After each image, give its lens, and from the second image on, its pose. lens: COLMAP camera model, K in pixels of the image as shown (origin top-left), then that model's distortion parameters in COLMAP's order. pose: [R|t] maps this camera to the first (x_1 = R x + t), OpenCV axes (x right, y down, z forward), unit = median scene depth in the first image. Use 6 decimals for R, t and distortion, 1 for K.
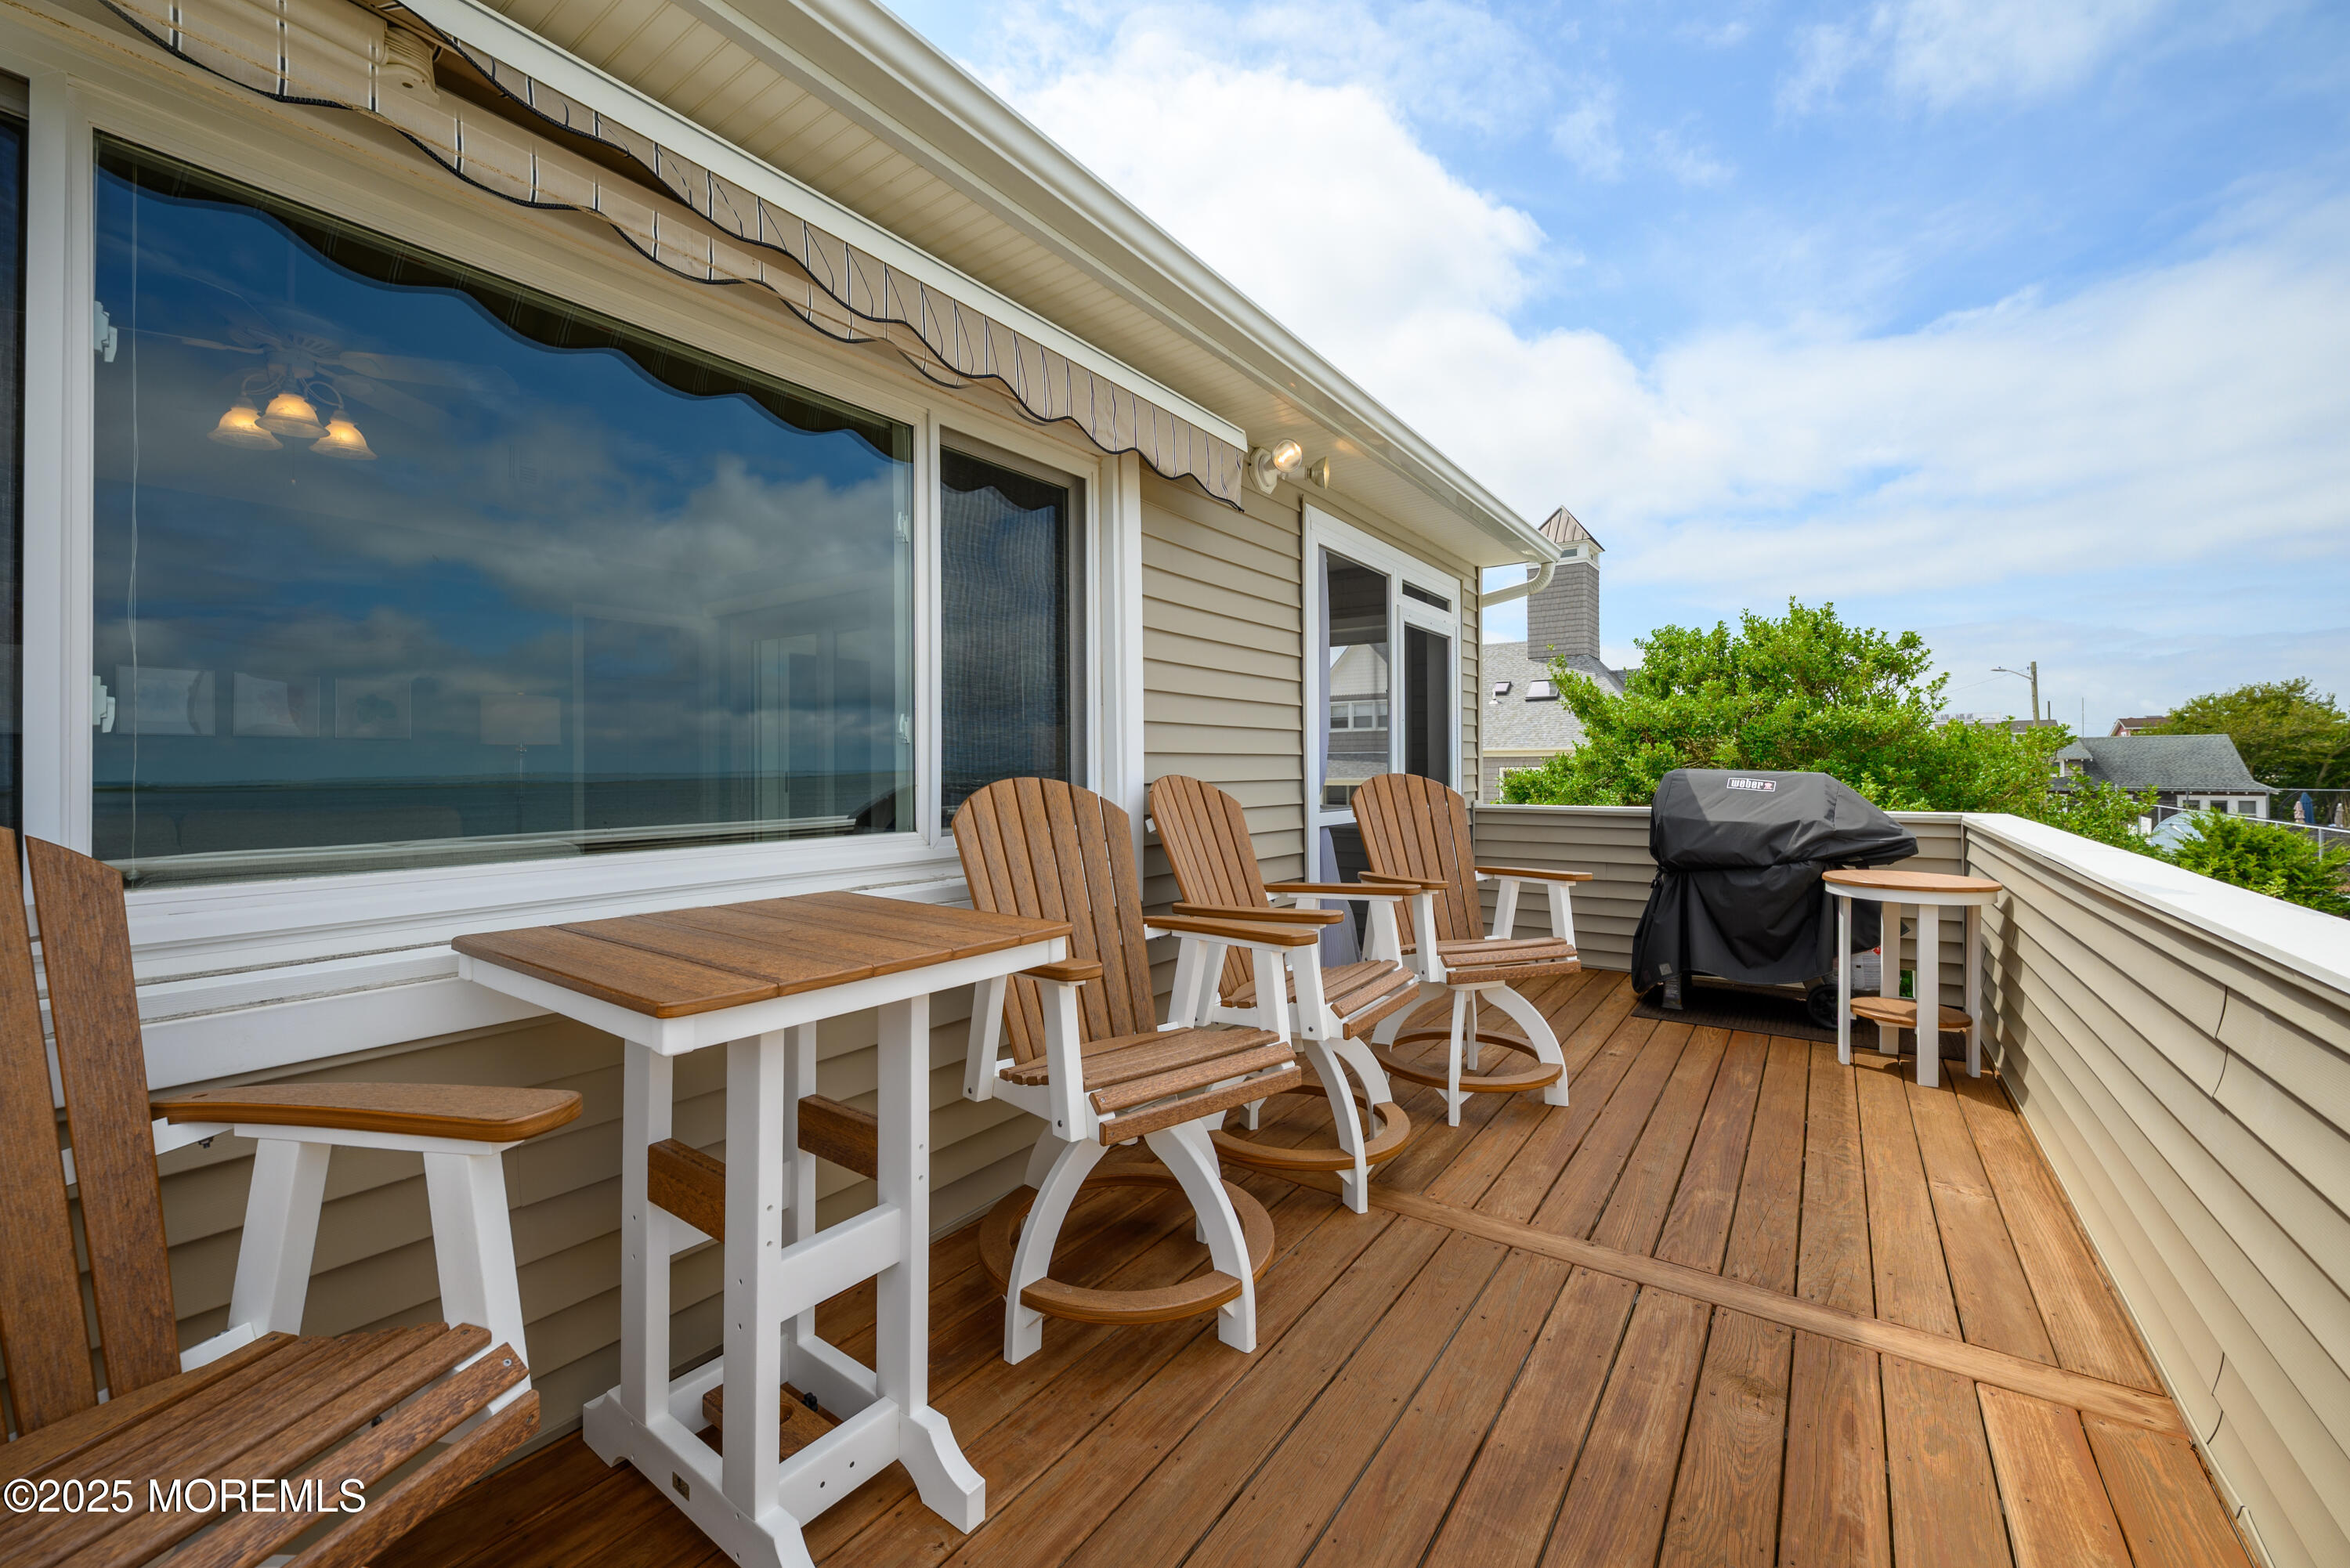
lens RADIAL K [[940.0, 0, 1168.8], [0, 940.0, 768.2], [0, 0, 1]] dist [-0.001509, -0.000574]
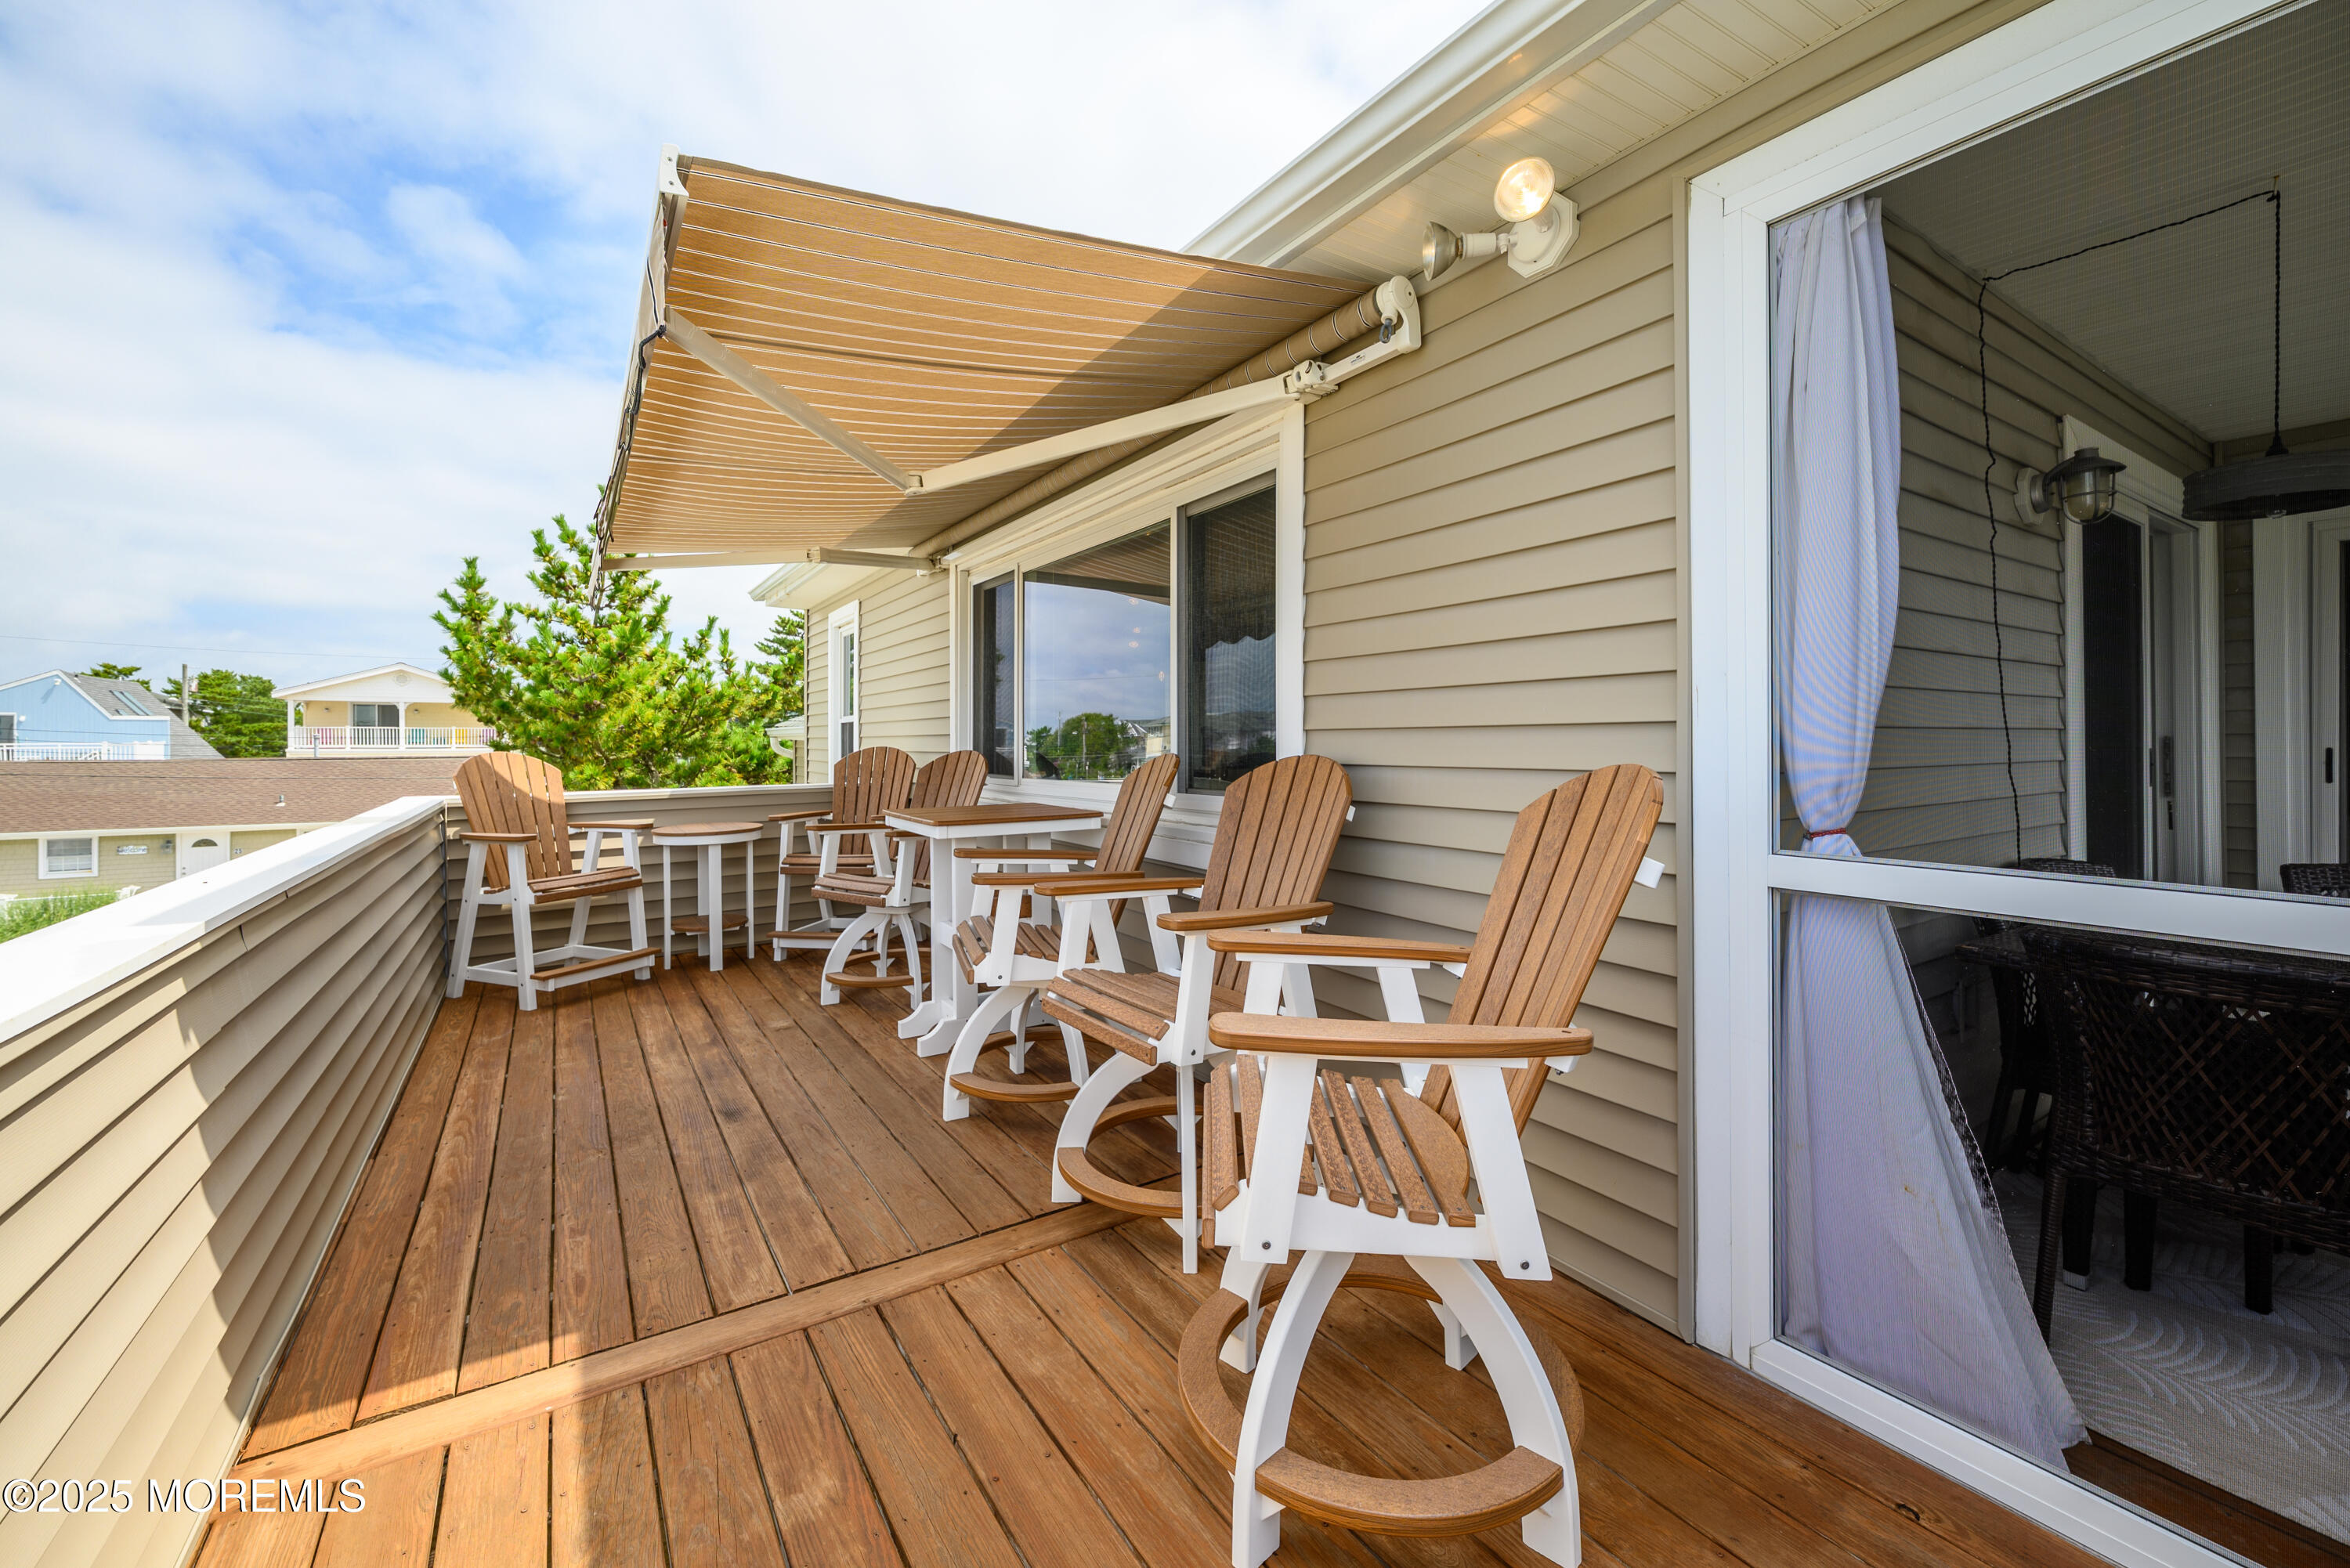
lens RADIAL K [[947.9, 0, 1179.8], [0, 947.9, 744.7], [0, 0, 1]] dist [0.000072, -0.000089]
pose [[-0.364896, 0.003695, -0.931041, 0.834261], [0.002804, 0.999992, 0.002870, -0.006394], [0.931044, -0.001563, -0.364903, 1.145516]]
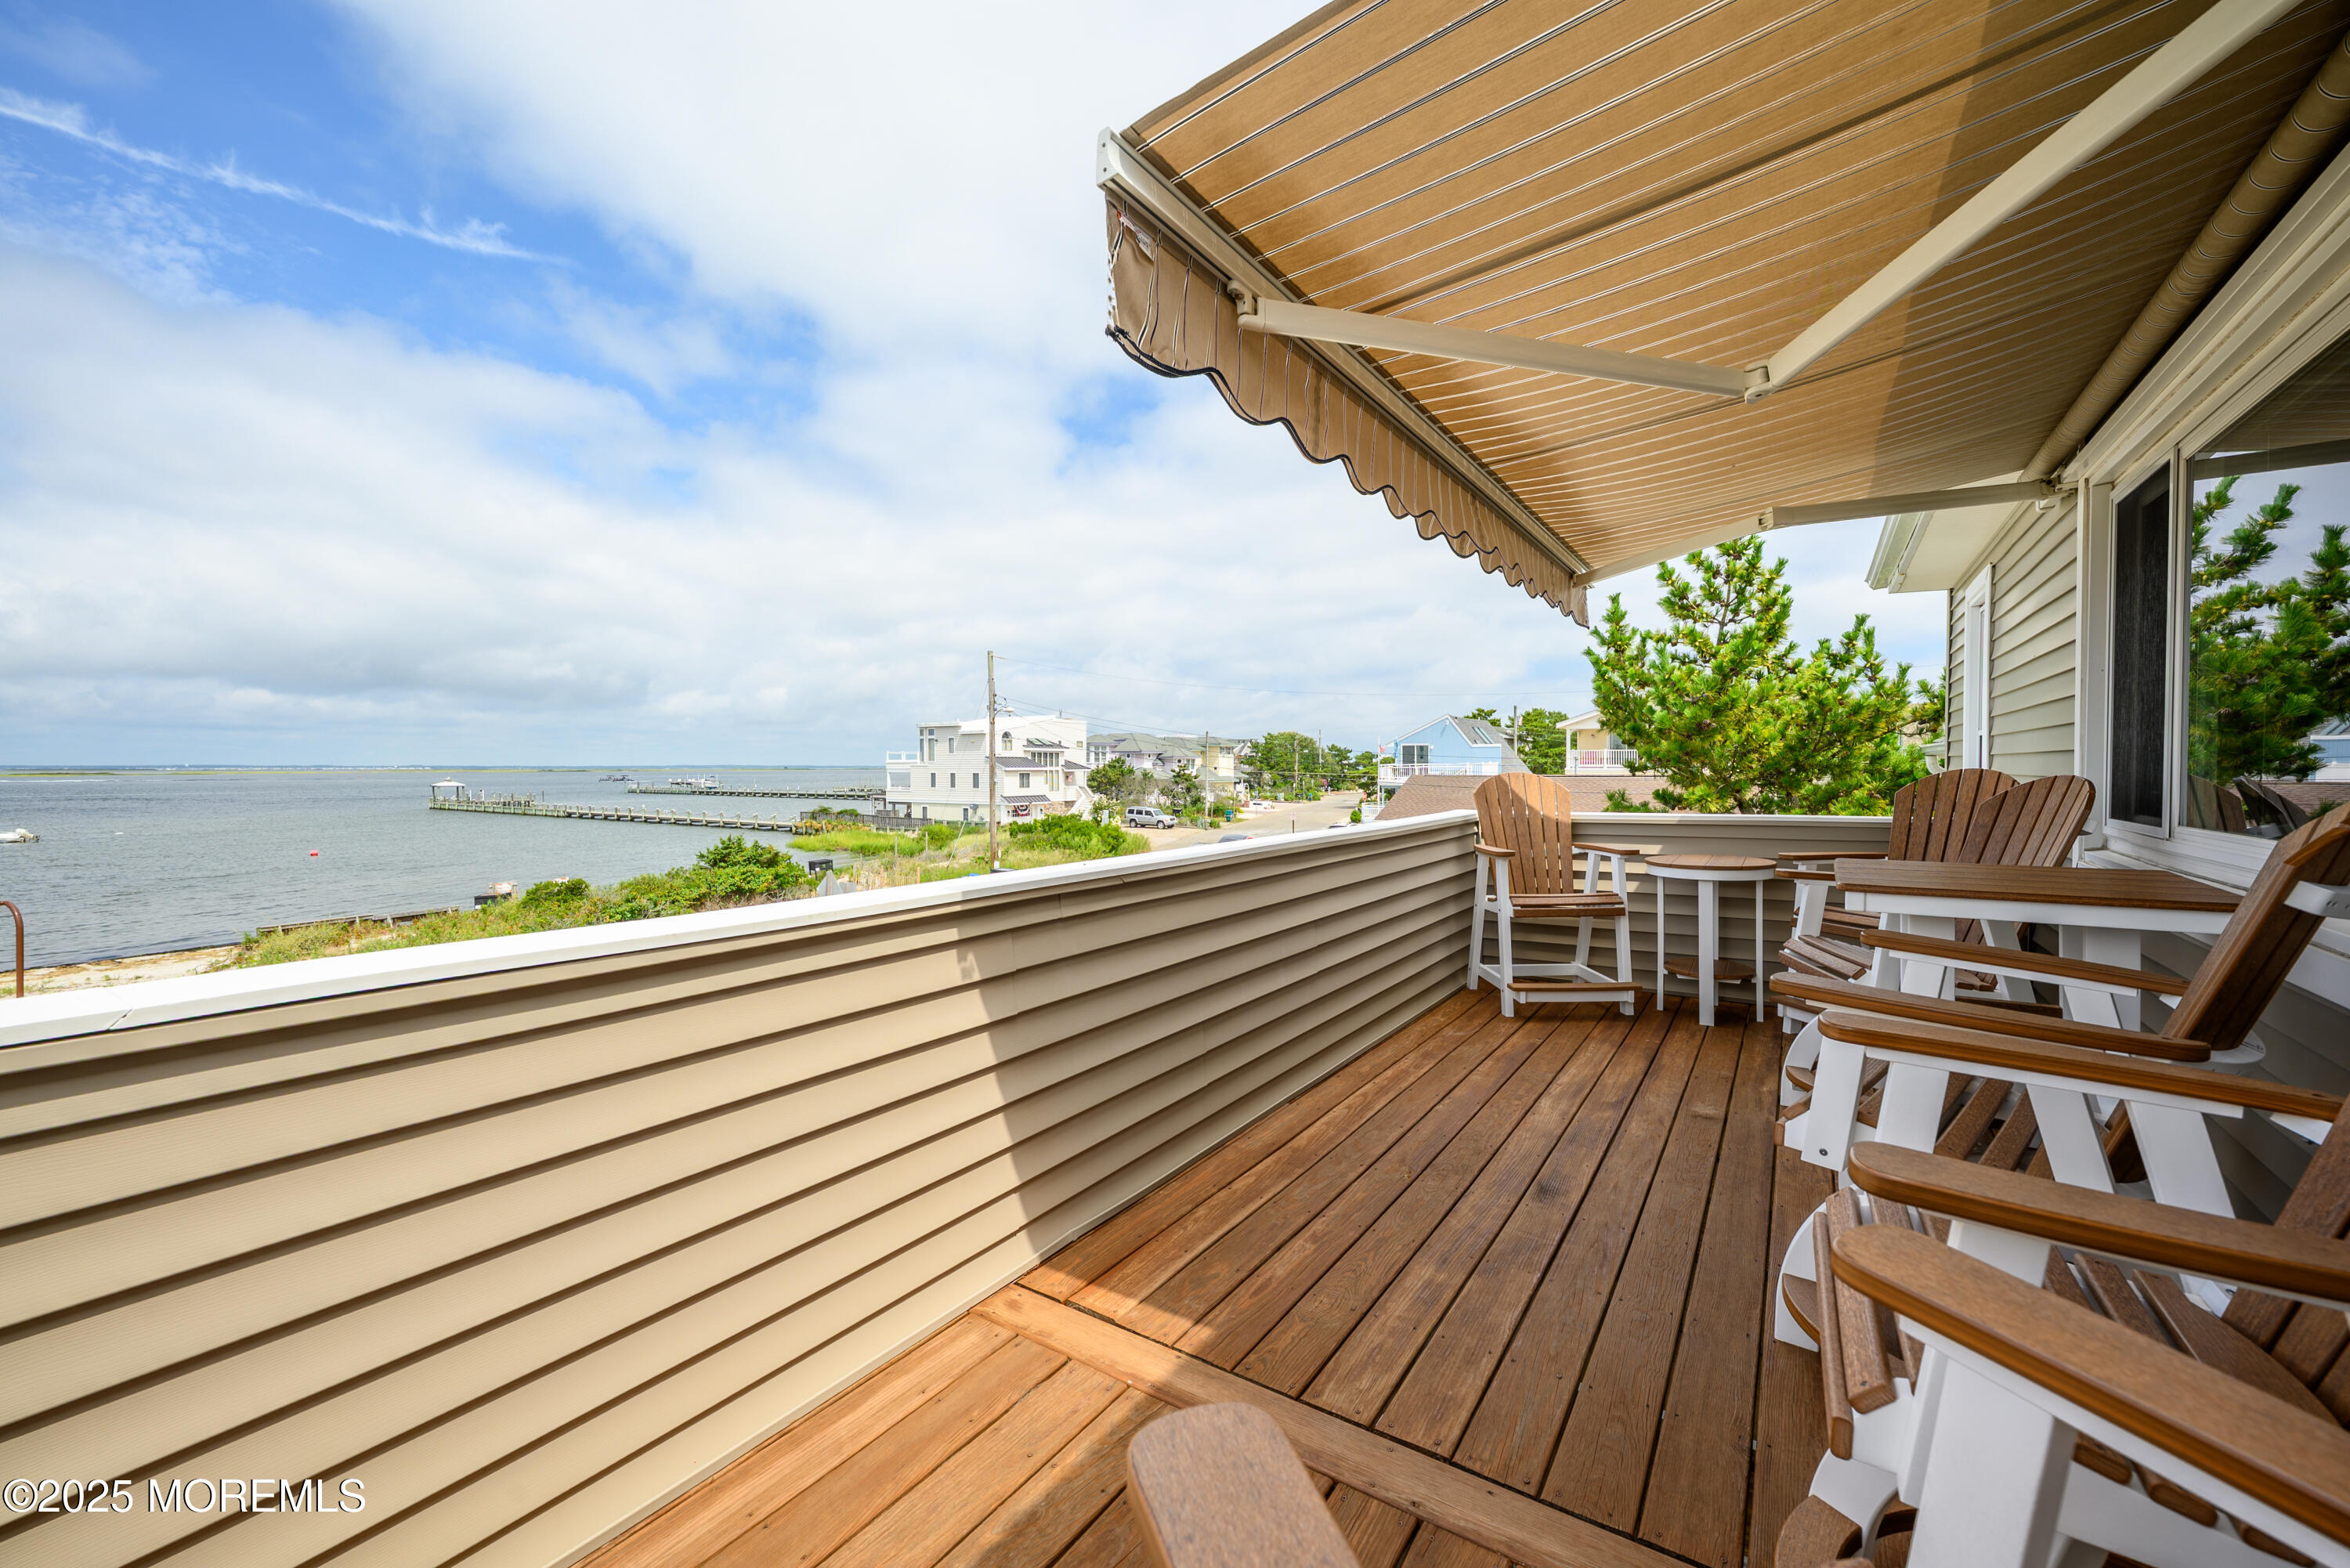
lens RADIAL K [[933.9, 0, 1175.0], [0, 933.9, 784.0], [0, 0, 1]] dist [0.000489, 0.000087]
pose [[-0.999763, 0.004506, -0.021280, 0.453067], [0.004096, 0.999806, 0.019255, -0.006428], [0.021362, 0.019163, -0.999588, 1.179837]]
